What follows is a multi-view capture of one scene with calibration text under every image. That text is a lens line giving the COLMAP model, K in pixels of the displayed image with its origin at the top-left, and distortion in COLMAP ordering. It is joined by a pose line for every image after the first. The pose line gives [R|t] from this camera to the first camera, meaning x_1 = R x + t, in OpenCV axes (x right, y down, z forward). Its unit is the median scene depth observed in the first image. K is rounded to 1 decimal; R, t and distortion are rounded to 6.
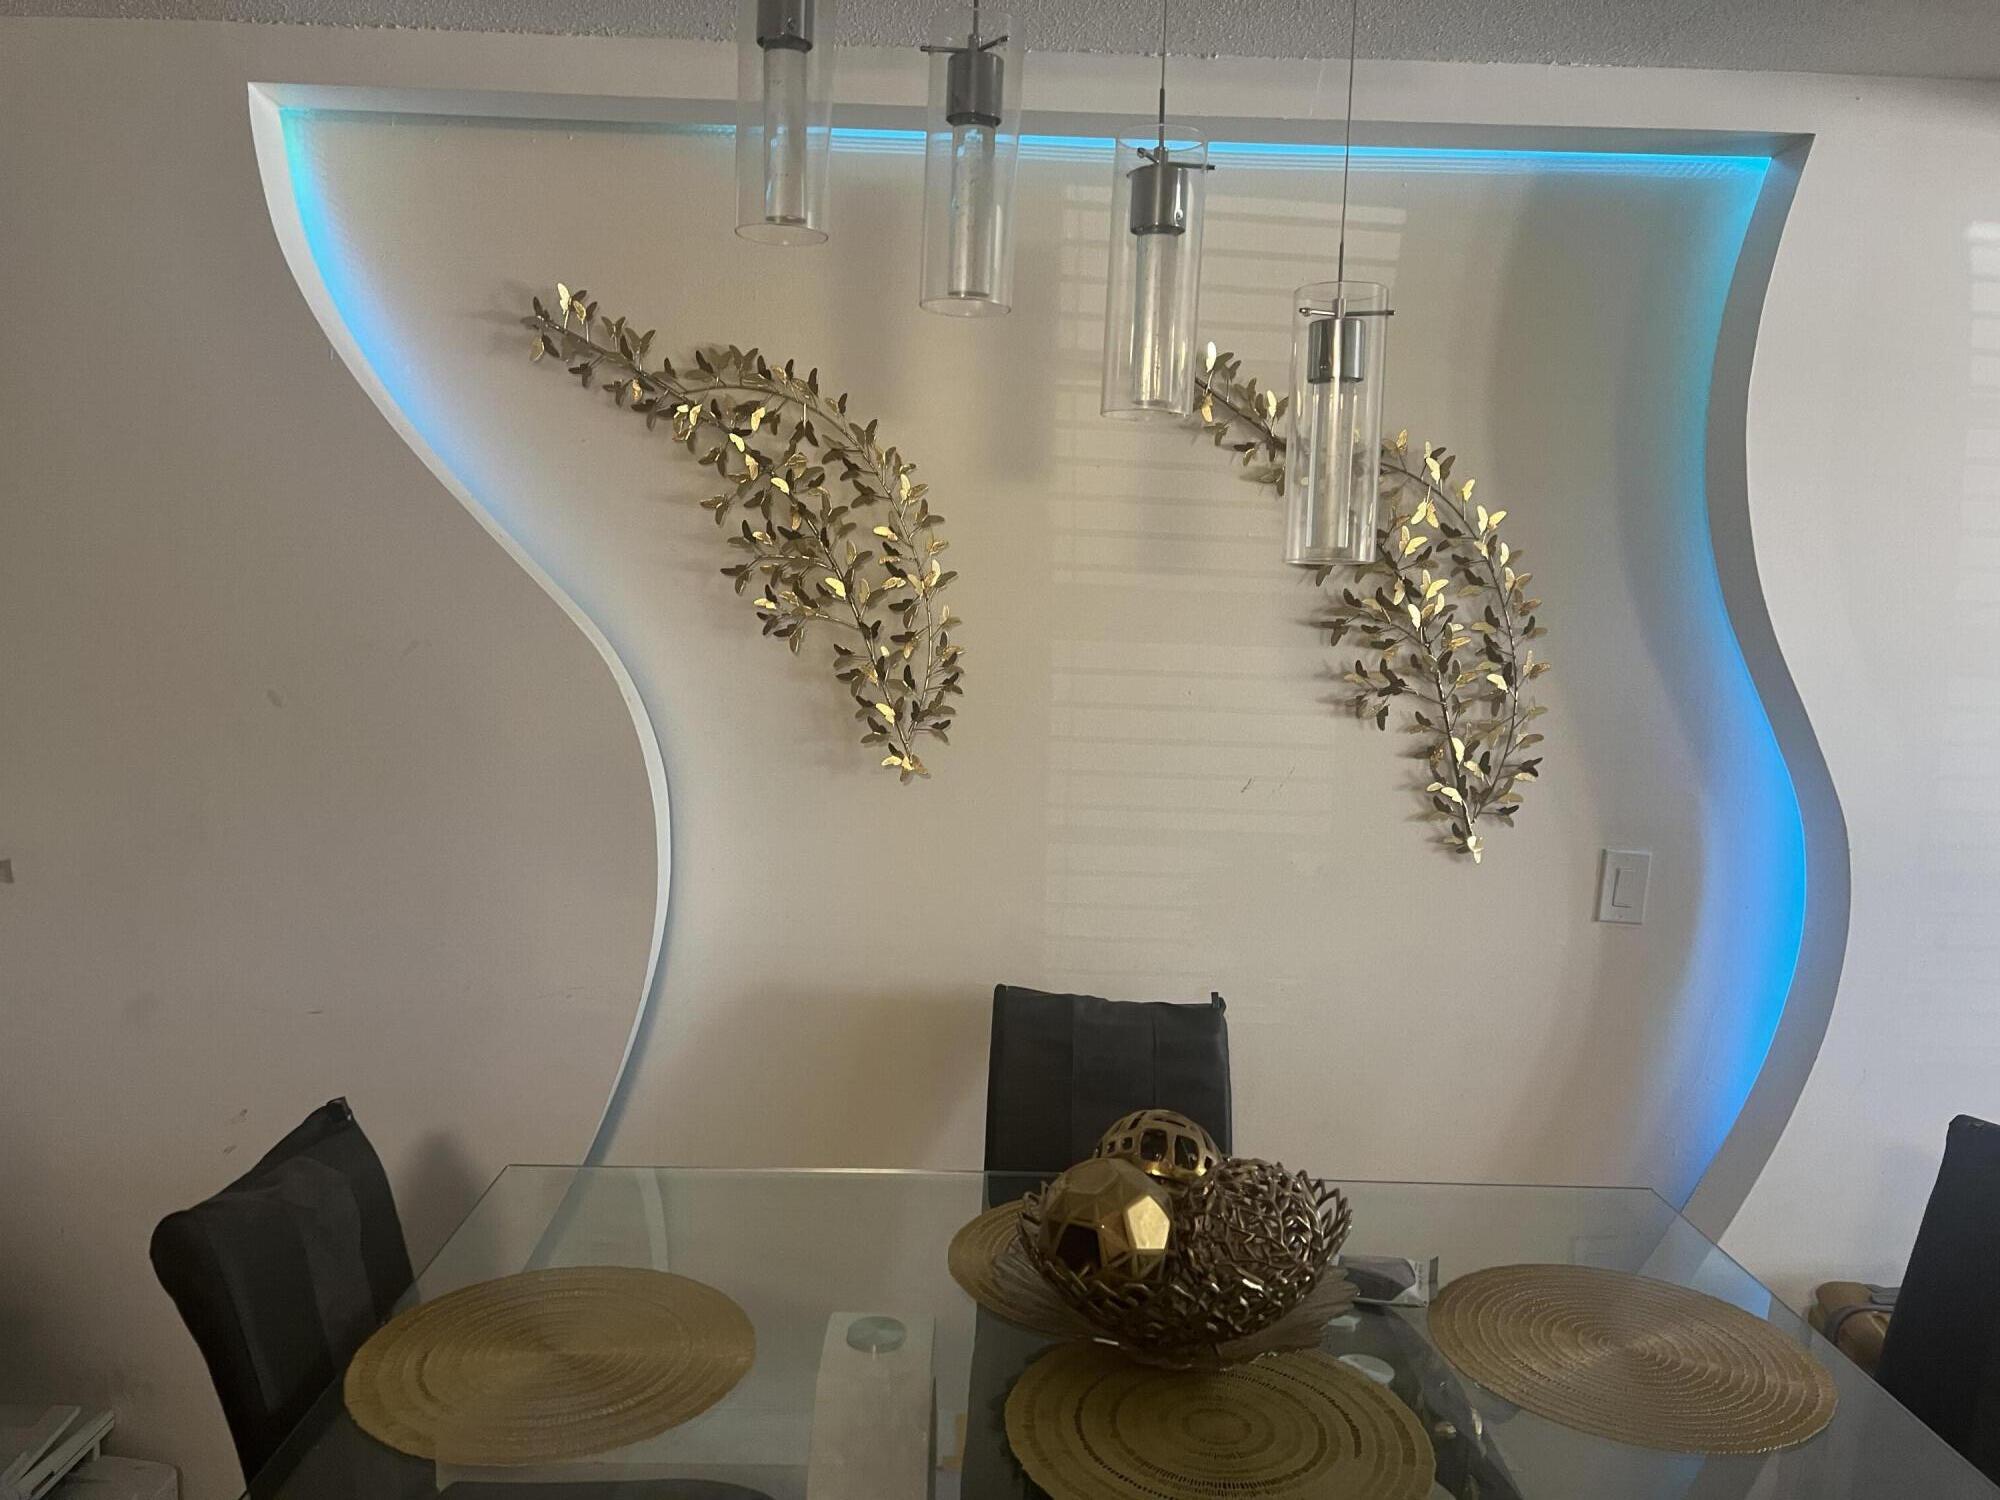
lens RADIAL K [[1469.4, 0, 995.2], [0, 1469.4, 773.0], [0, 0, 1]] dist [0.039703, -0.034090]
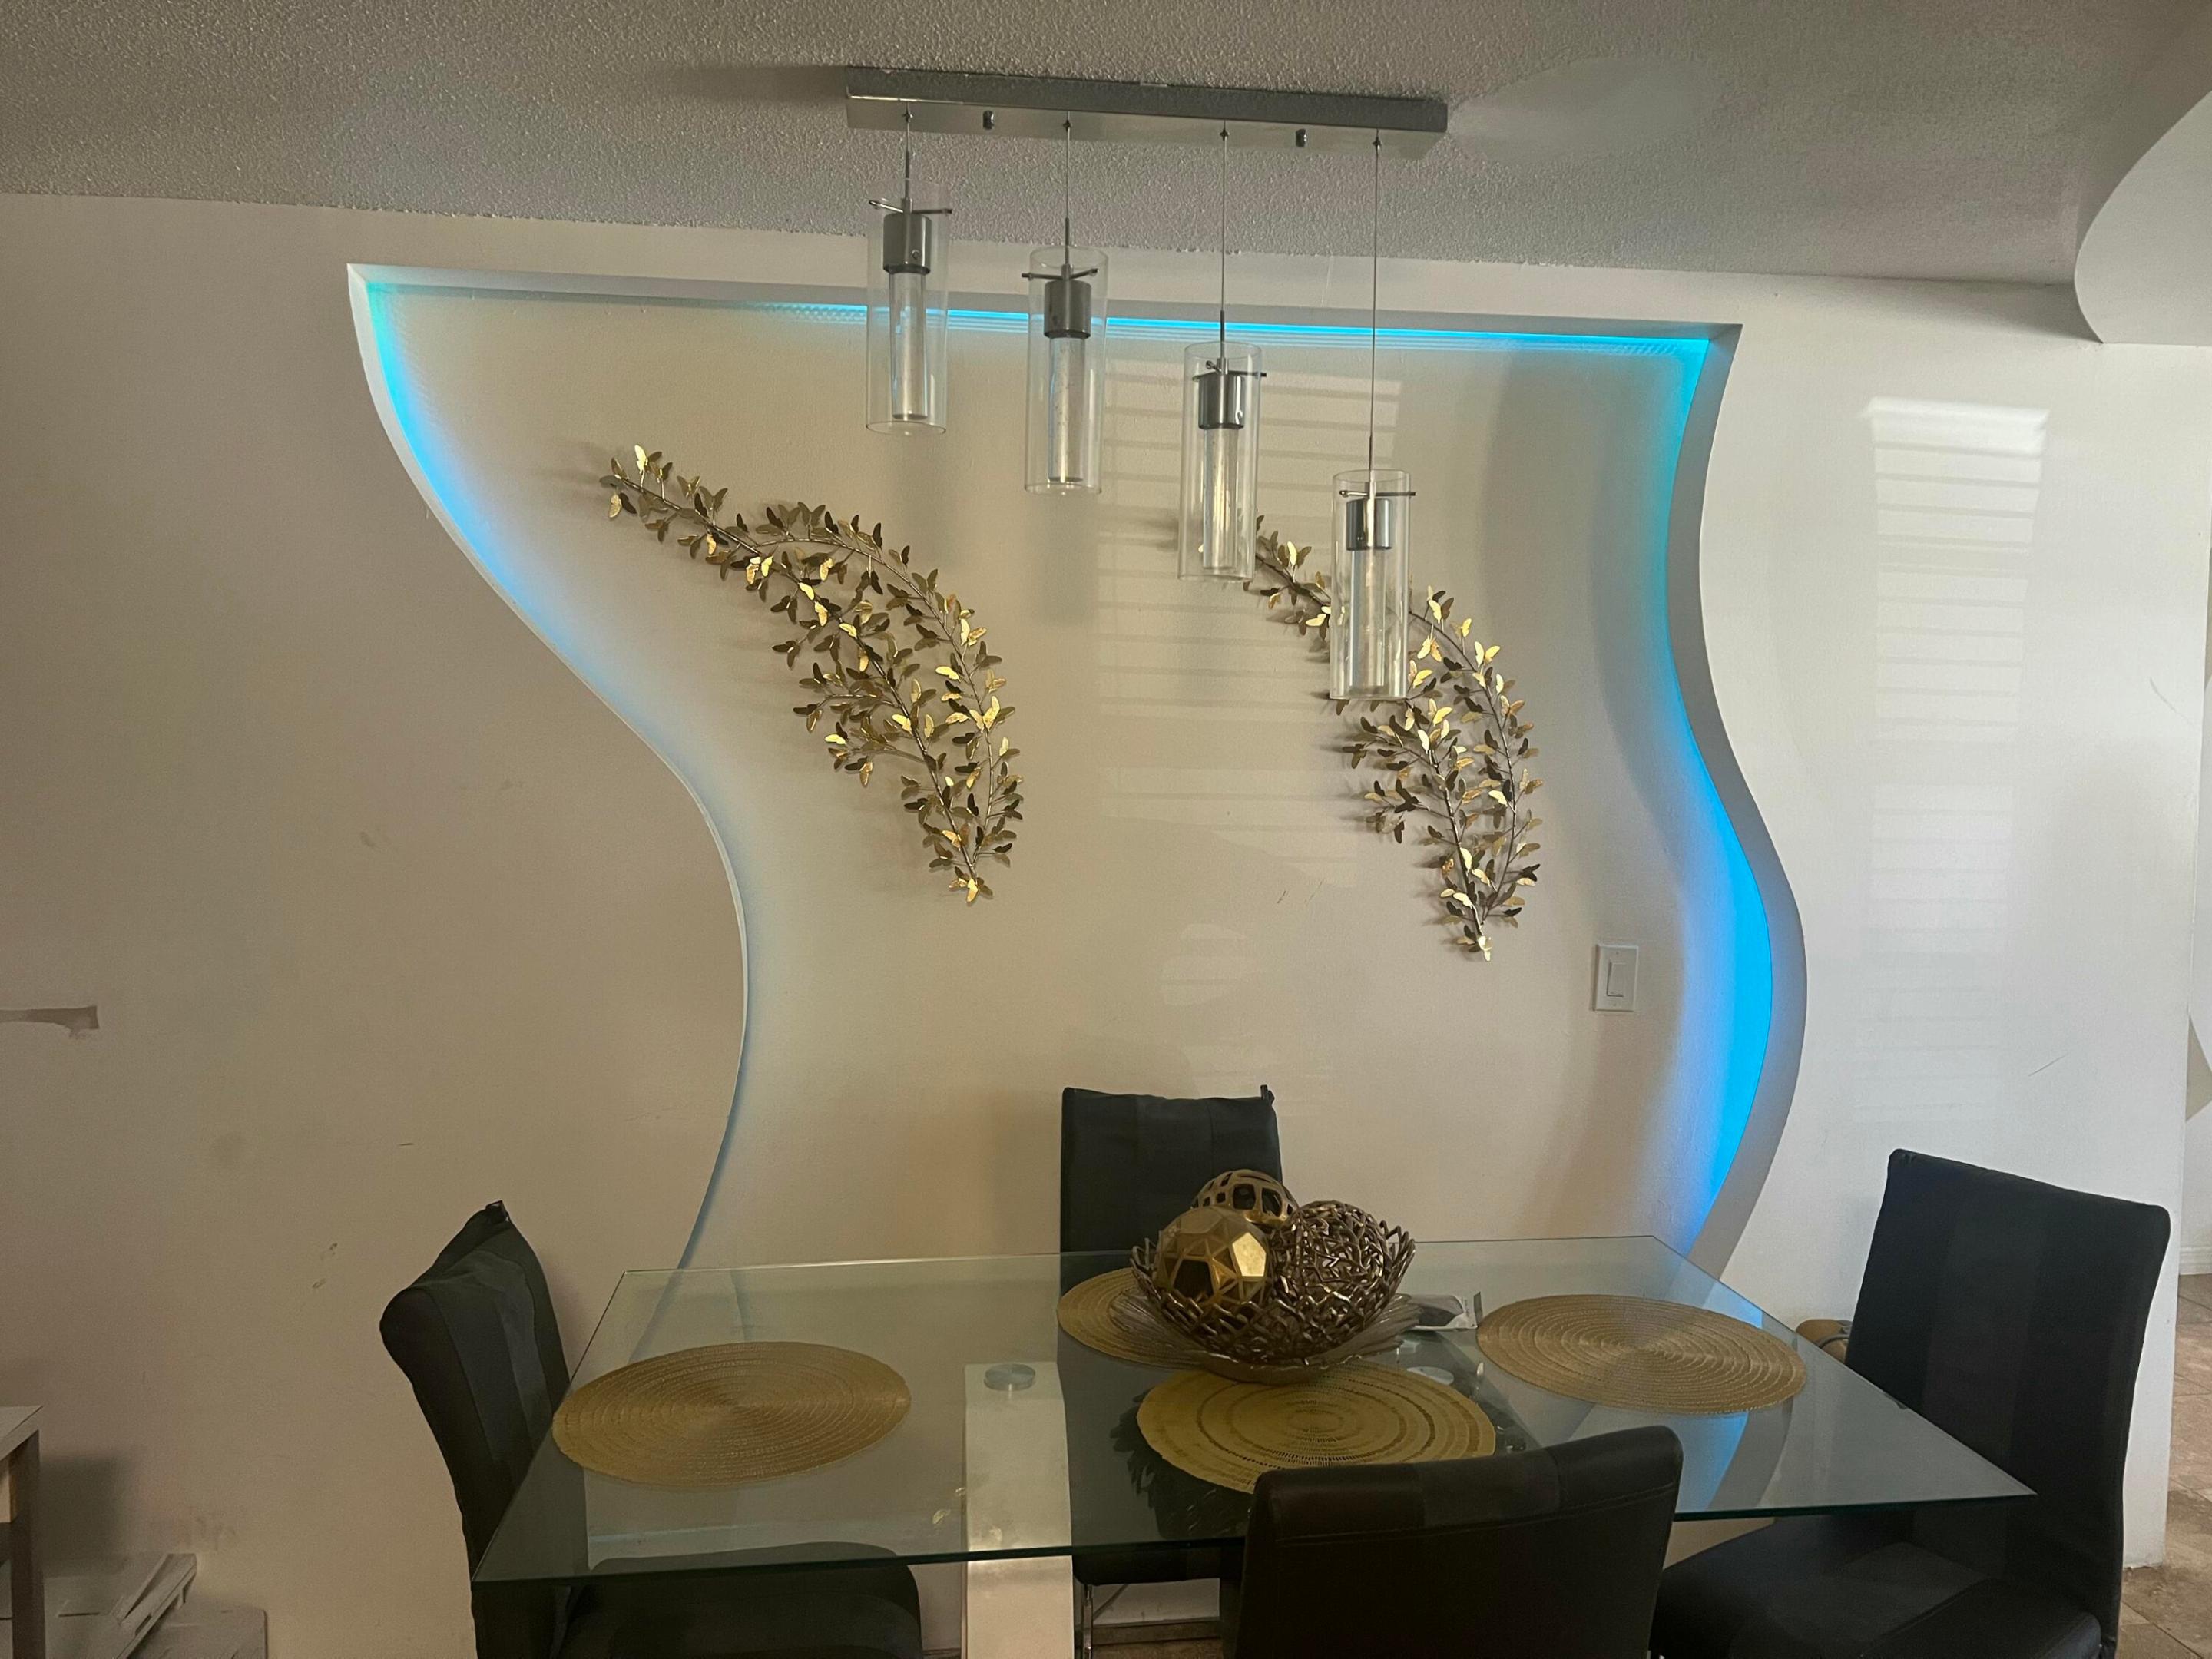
lens RADIAL K [[1670.8, 0, 1106.0], [0, 1670.8, 829.5], [0, 0, 1]] dist [0.066735, -0.078604]
pose [[0.992630, -0.024971, 0.118586, -0.107688], [0.031542, 0.998050, -0.053858, 0.021930], [-0.117010, 0.057202, 0.991482, -0.227539]]
